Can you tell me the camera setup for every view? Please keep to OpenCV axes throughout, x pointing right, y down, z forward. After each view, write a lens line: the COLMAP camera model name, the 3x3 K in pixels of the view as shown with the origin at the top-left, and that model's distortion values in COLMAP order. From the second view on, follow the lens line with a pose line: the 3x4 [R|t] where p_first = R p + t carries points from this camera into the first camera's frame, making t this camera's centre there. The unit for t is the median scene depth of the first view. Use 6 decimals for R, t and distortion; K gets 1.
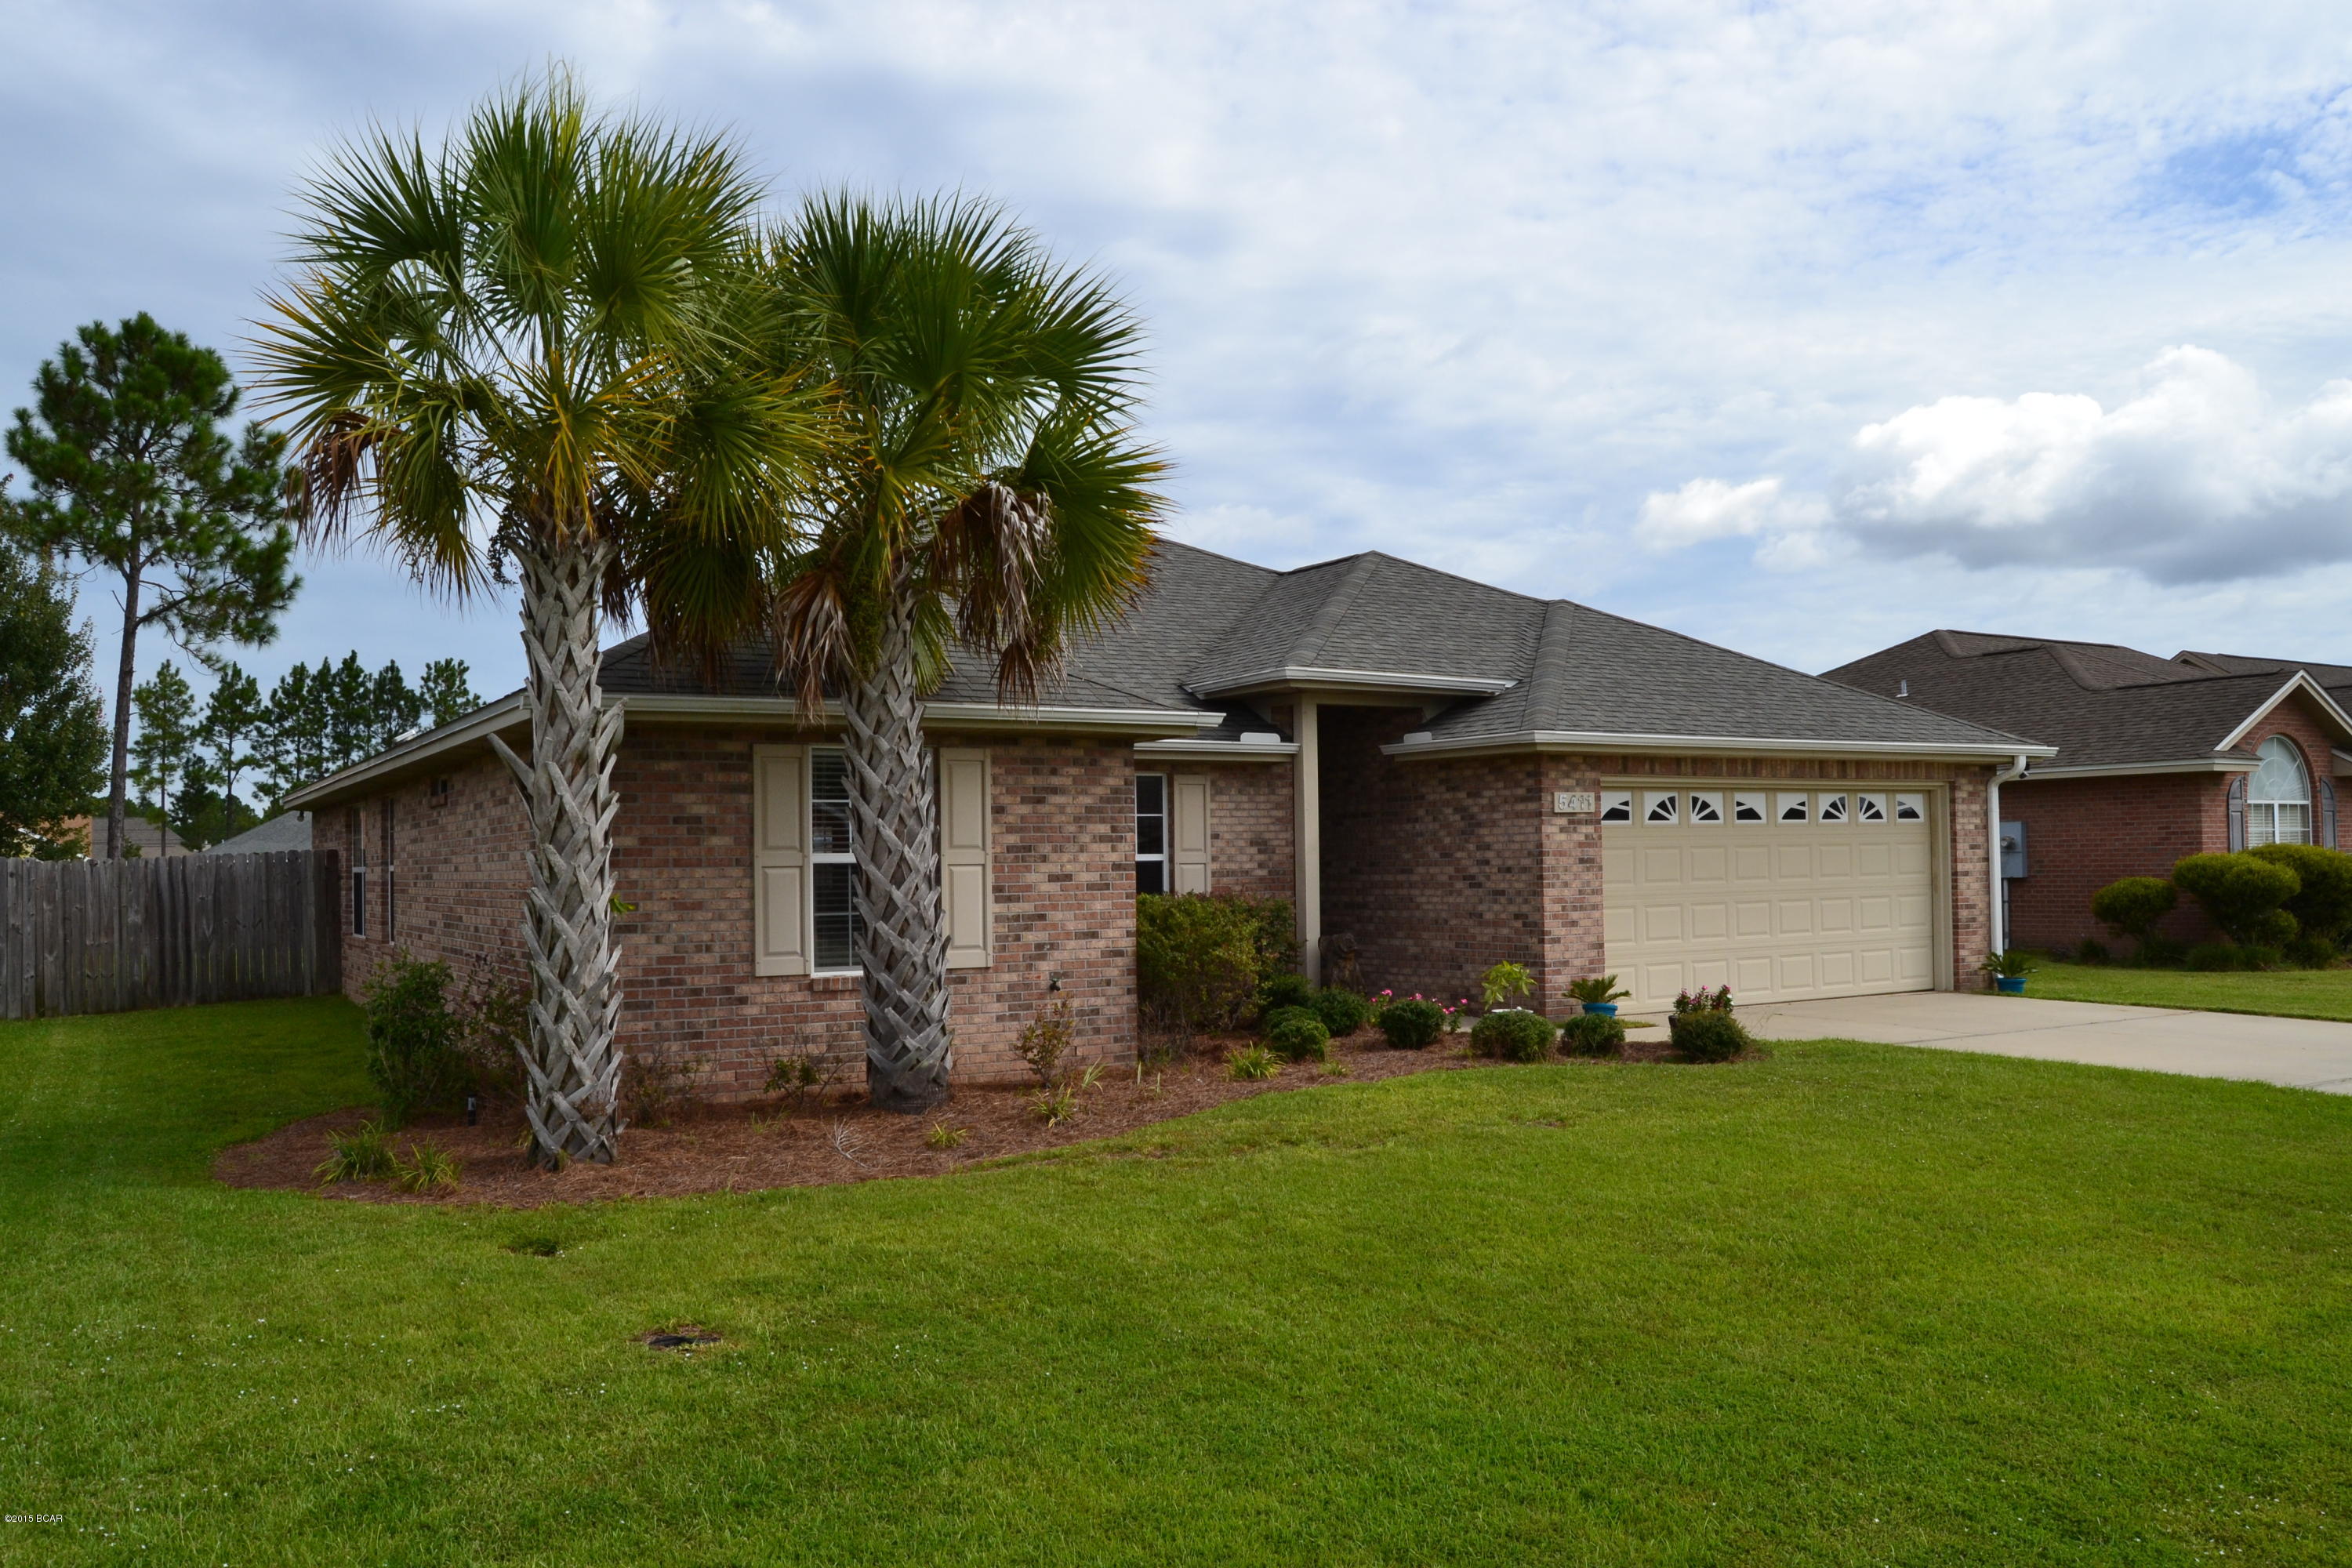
lens RADIAL K [[1809.2, 0, 1196.5], [0, 1809.2, 793.2], [0, 0, 1]] dist [-0.085752, 0.014840]
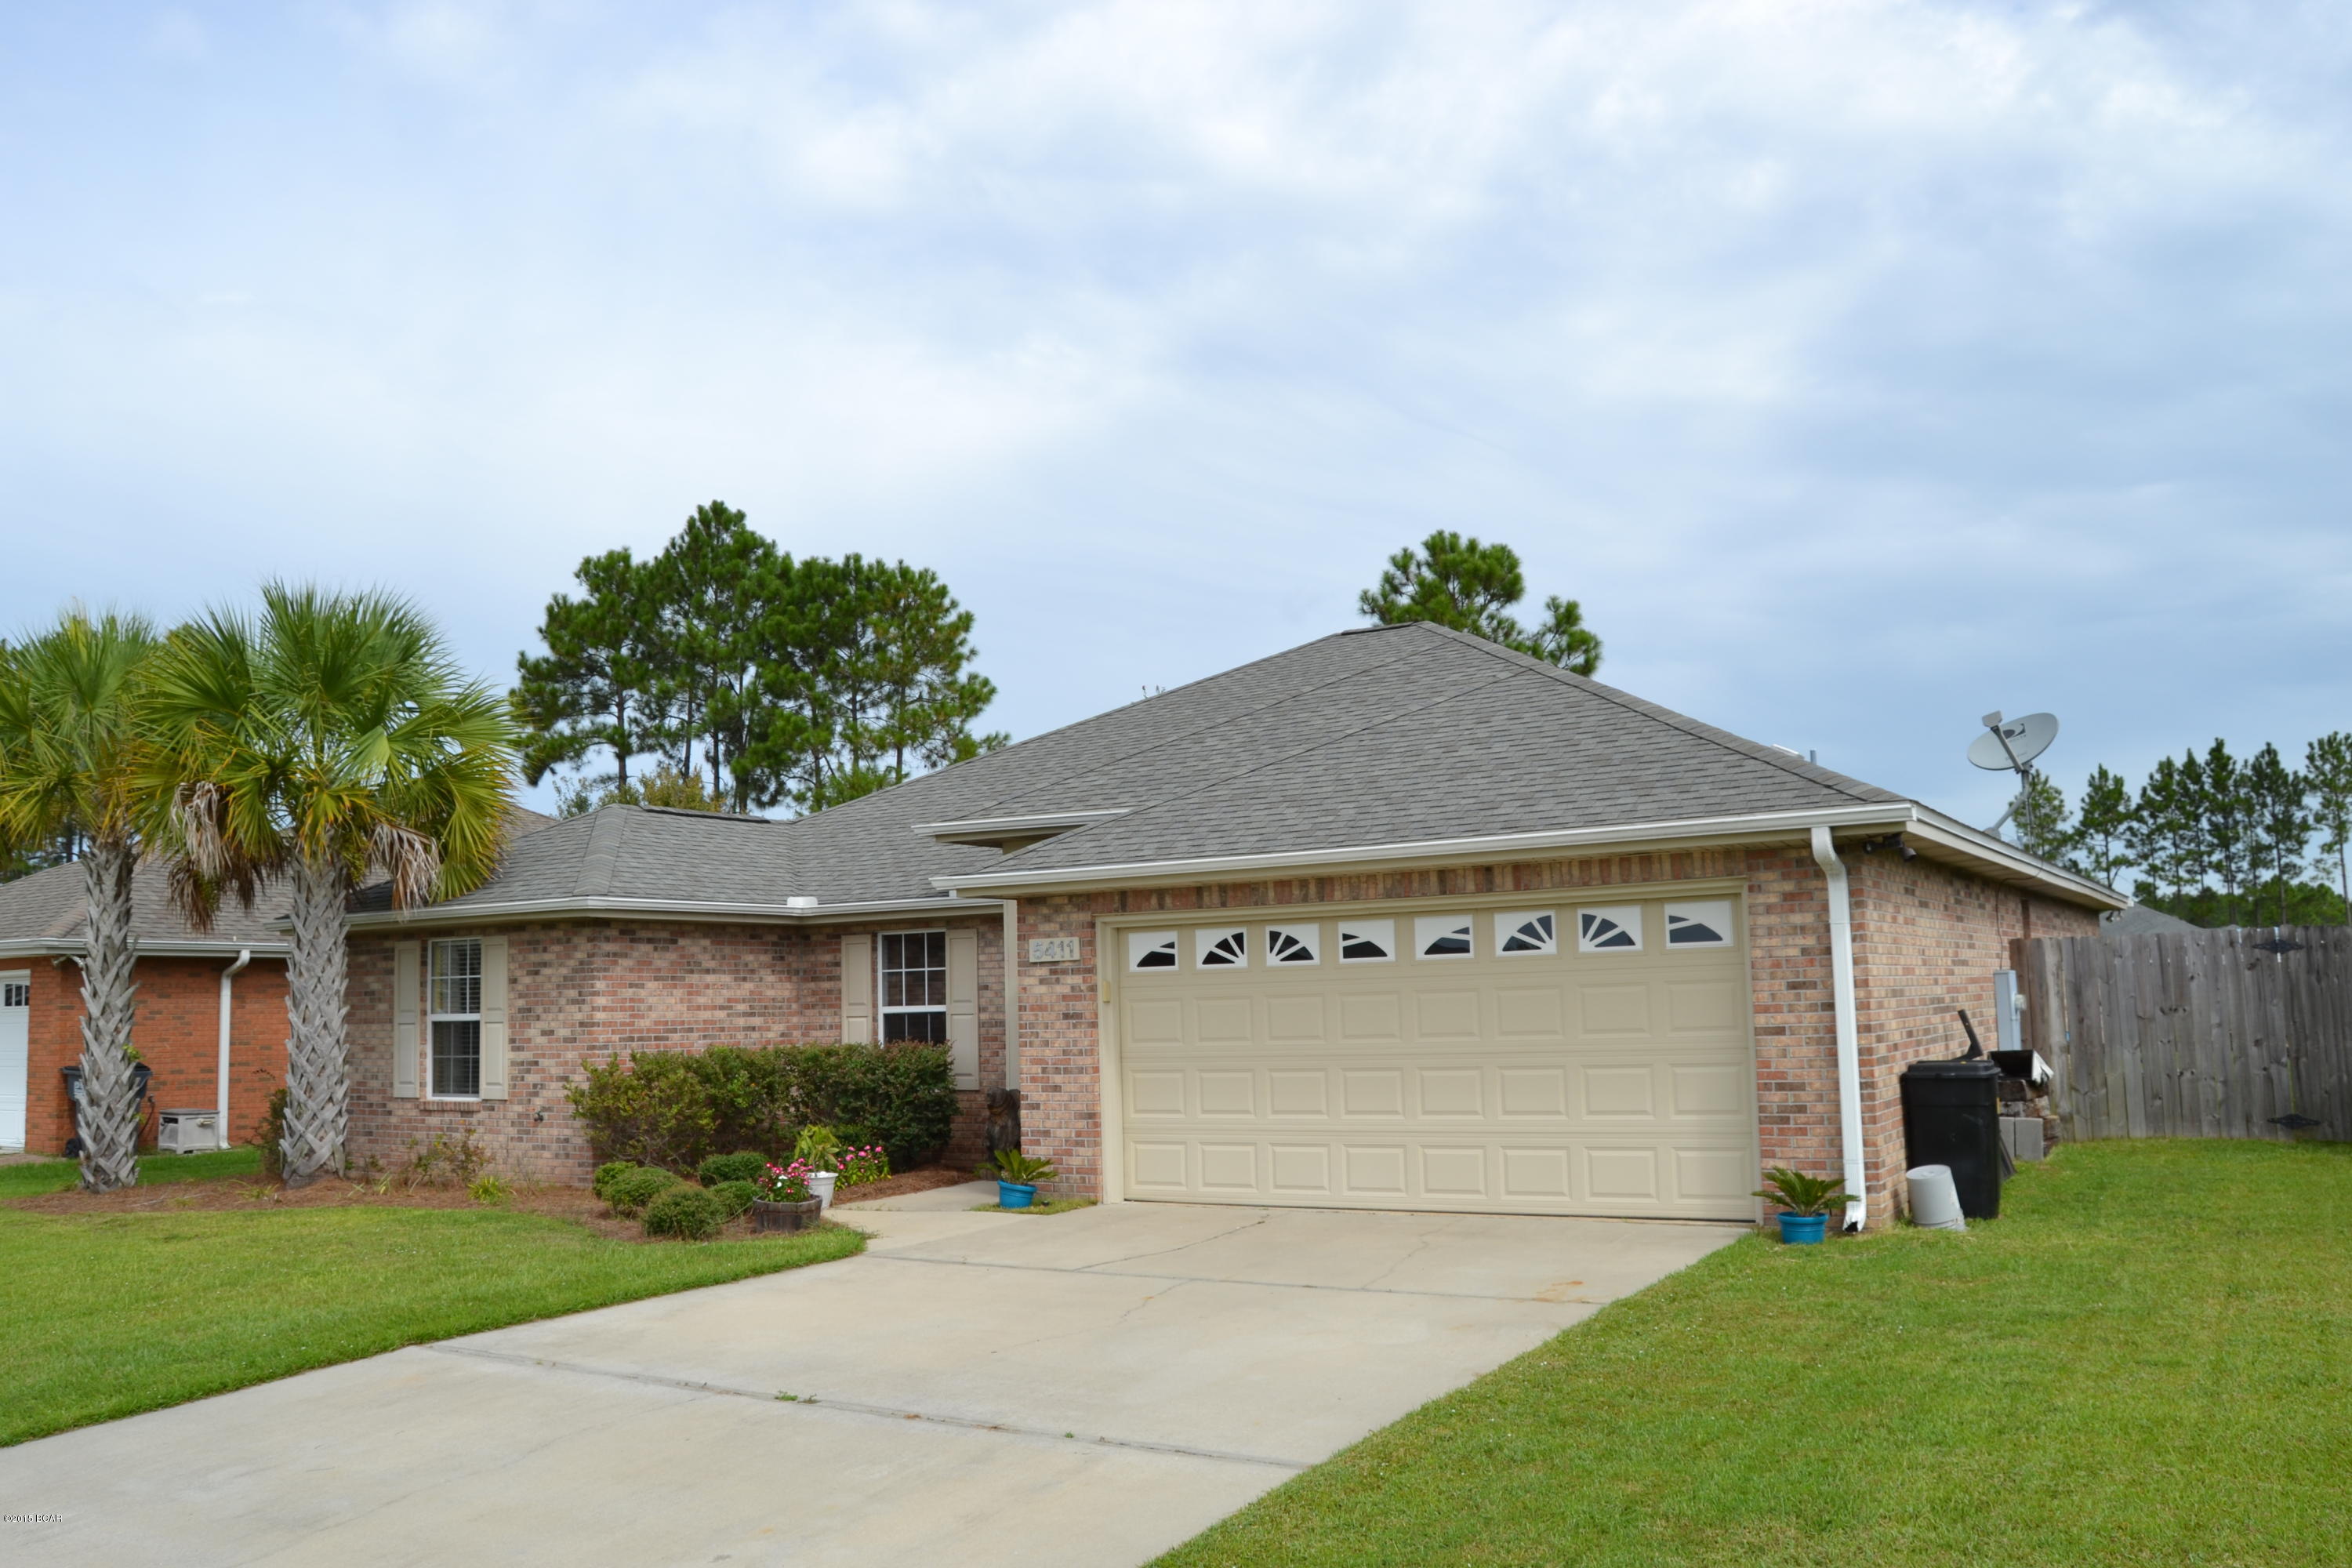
lens RADIAL K [[1809.2, 0, 1197.2], [0, 1809.2, 795.9], [0, 0, 1]] dist [-0.085752, 0.014840]
pose [[0.486346, -0.098151, -0.868236, 1.014326], [0.052634, 0.995157, -0.083016, 0.007314], [0.872180, -0.005324, 0.489157, 0.629388]]
